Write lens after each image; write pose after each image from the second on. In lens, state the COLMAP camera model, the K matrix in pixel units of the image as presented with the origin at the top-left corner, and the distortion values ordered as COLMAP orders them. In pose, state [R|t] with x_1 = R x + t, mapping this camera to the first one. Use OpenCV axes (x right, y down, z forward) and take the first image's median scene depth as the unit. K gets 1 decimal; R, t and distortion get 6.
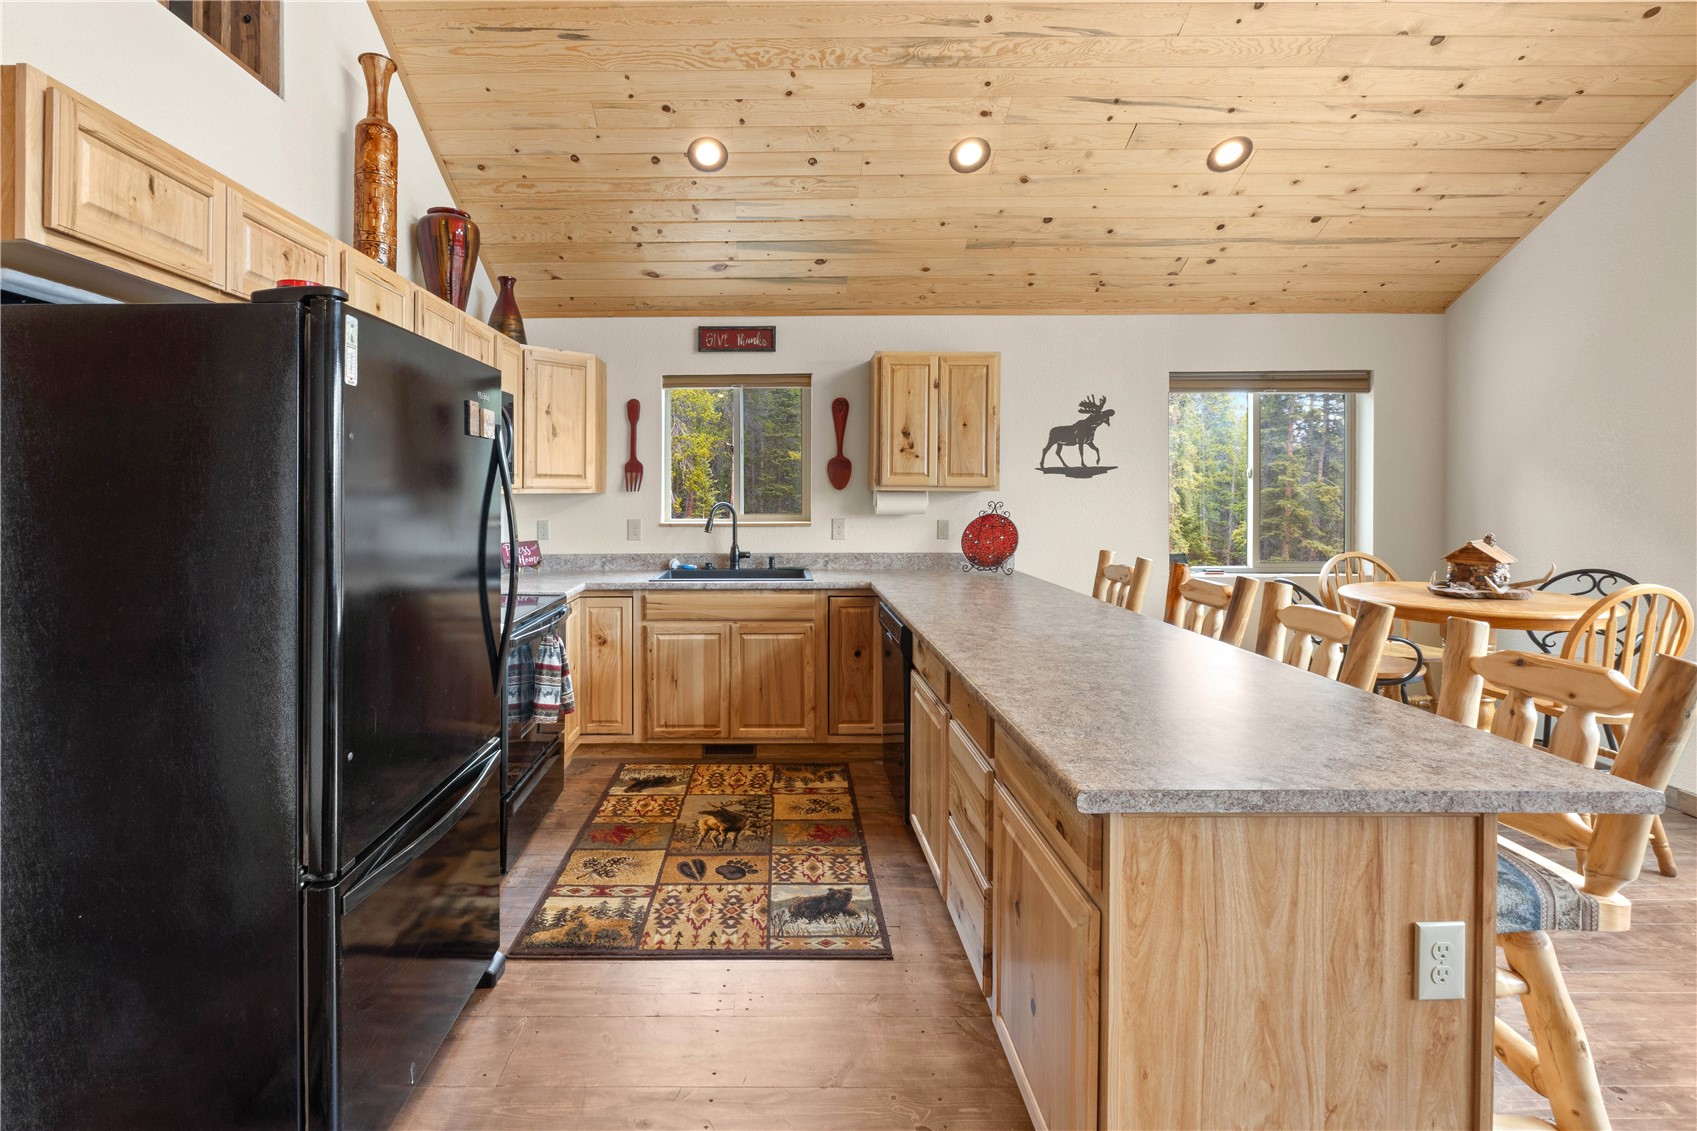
lens RADIAL K [[747.1, 0, 765.8], [0, 747.1, 491.9], [0, 0, 1]] dist [-0.006538, -0.000144]
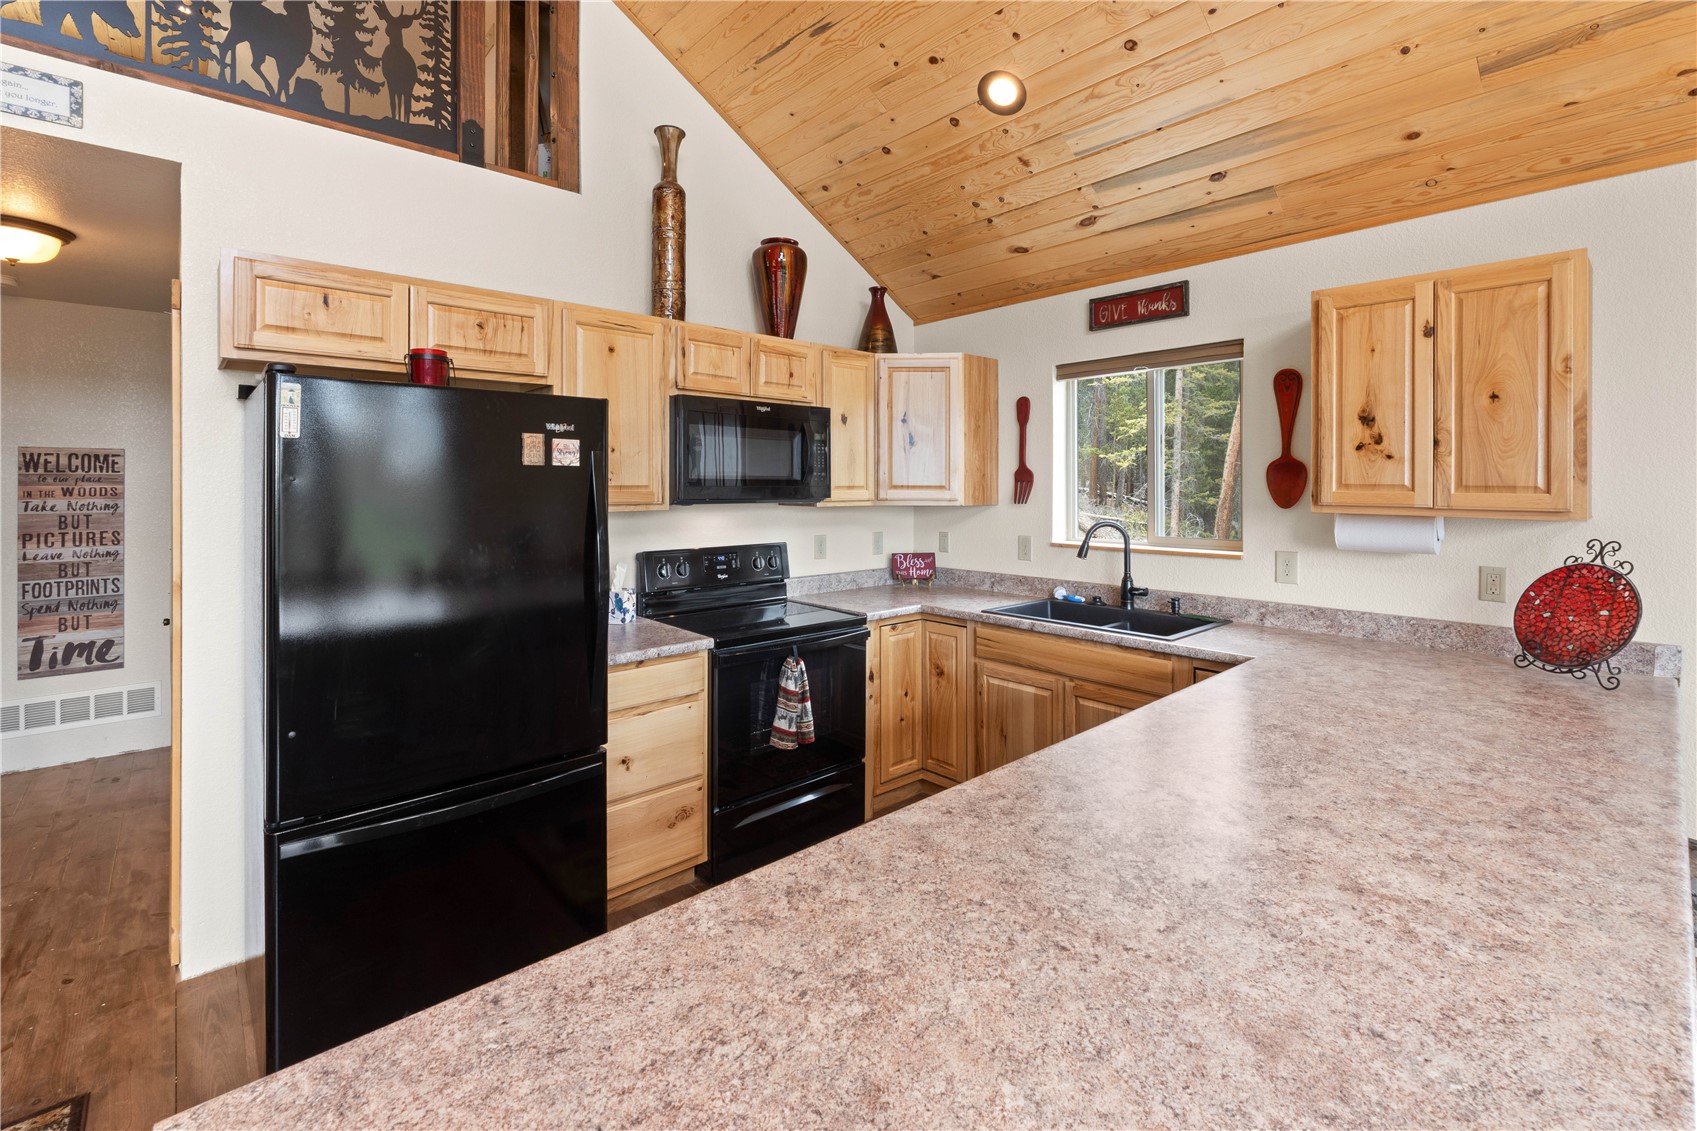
lens RADIAL K [[744.1, 0, 850.2], [0, 744.1, 482.9], [0, 0, 1]] dist [-0.009838, -0.000360]
pose [[0.683025, 0.002070, -0.730392, 0.362477], [-0.005449, 0.999983, -0.002262, -0.024847], [0.730375, 0.005525, 0.683024, 0.311347]]
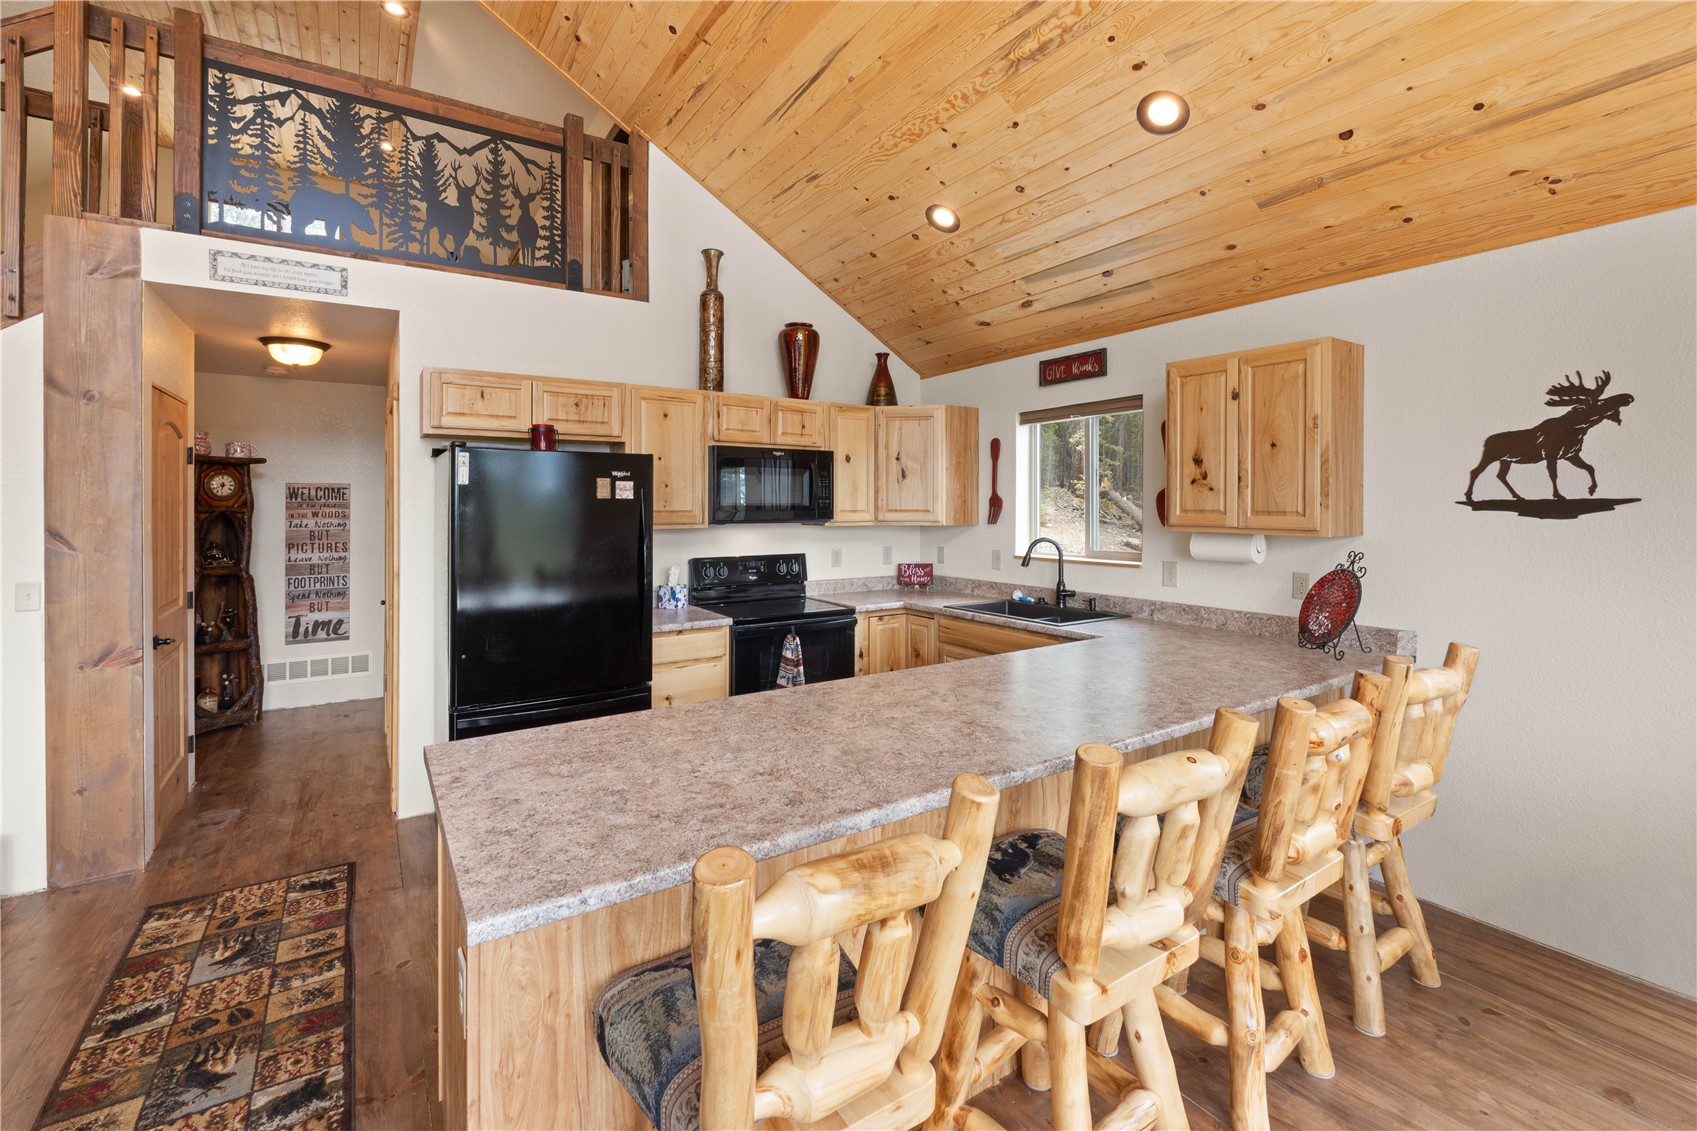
lens RADIAL K [[737.8, 0, 852.2], [0, 737.8, 504.4], [0, 0, 1]] dist [-0.005495, -0.000328]
pose [[0.567052, 0.001219, -0.823681, 0.671483], [-0.004130, 0.999991, -0.001364, -0.030655], [0.823672, 0.004175, 0.567051, 0.265524]]
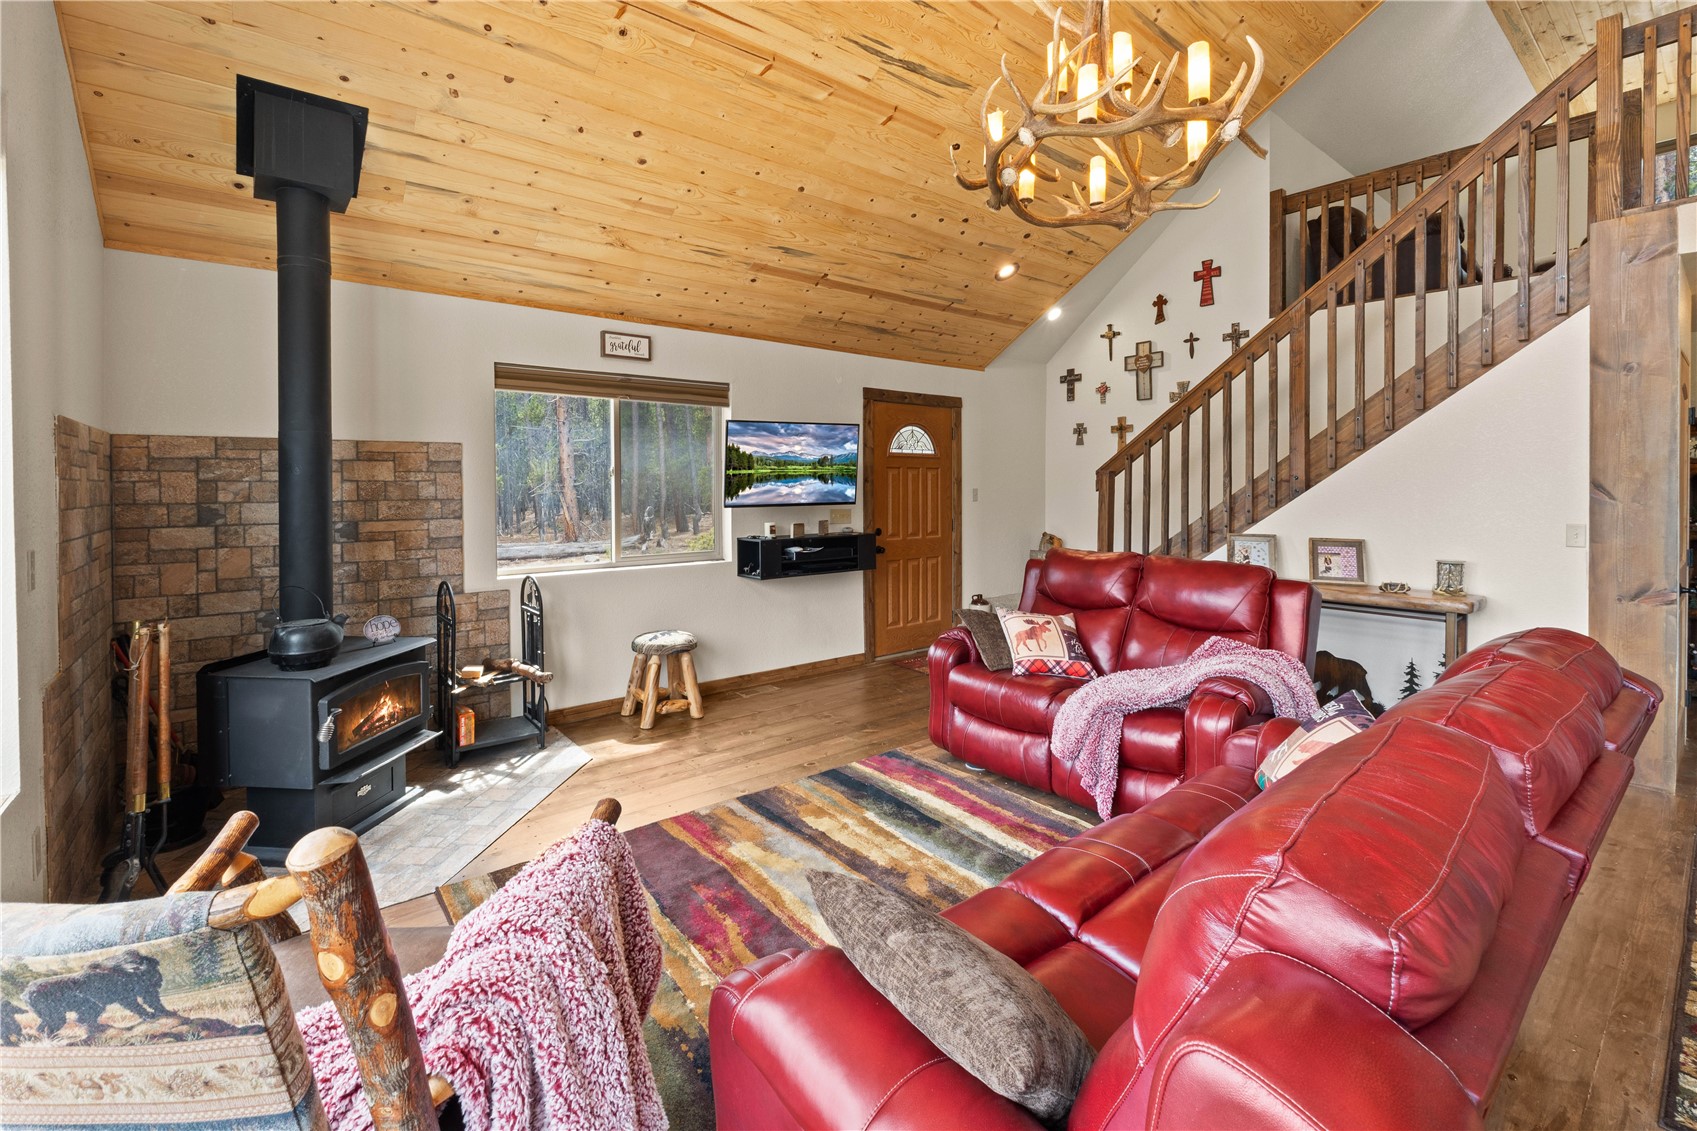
lens RADIAL K [[741.8, 0, 834.6], [0, 741.8, 495.9], [0, 0, 1]] dist [-0.003844, -0.000292]
pose [[-0.770249, 0.013174, -0.637607, 0.910846], [-0.001126, 0.999757, 0.022016, -0.004187], [0.637742, 0.017676, -0.770047, 0.115990]]
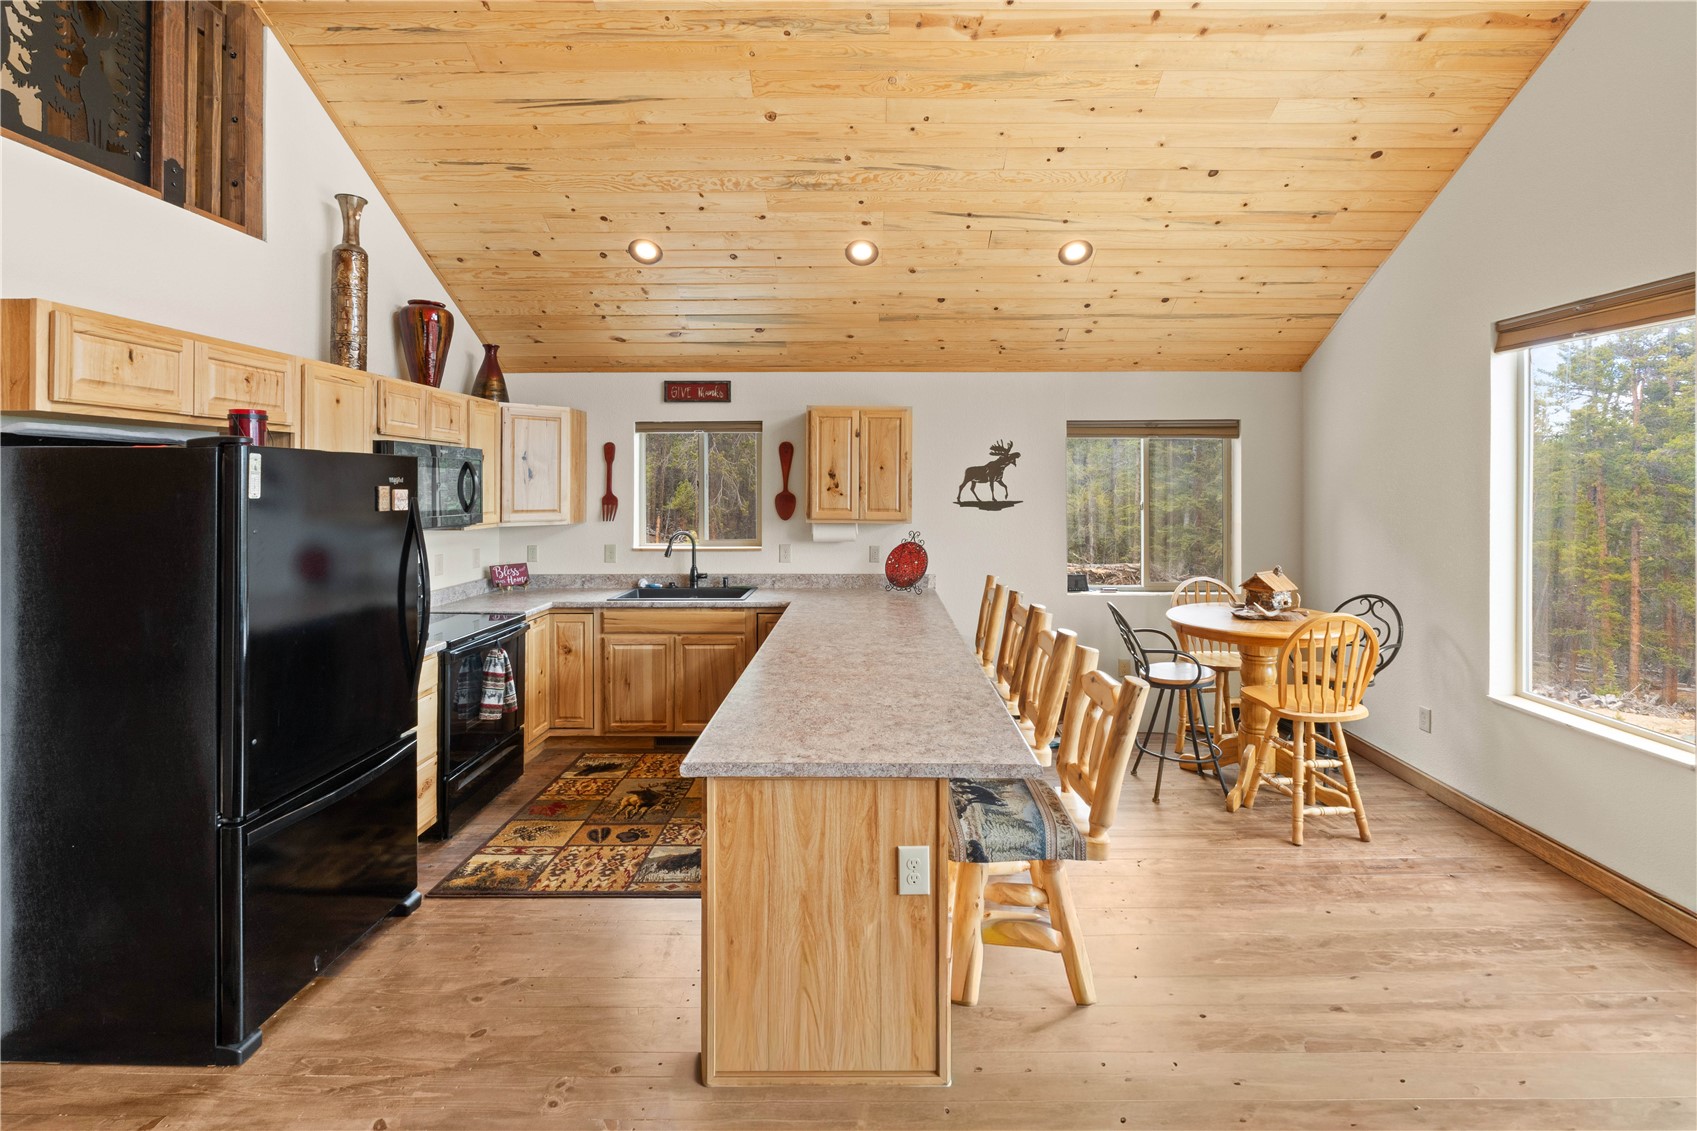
lens RADIAL K [[741.2, 0, 866.0], [0, 741.2, 486.5], [0, 0, 1]] dist [-0.005159, -0.000343]
pose [[0.999967, 0.003054, 0.007491, 0.249444], [-0.003034, 0.999992, -0.002702, -0.060995], [-0.007499, 0.002679, 0.999968, -0.190161]]
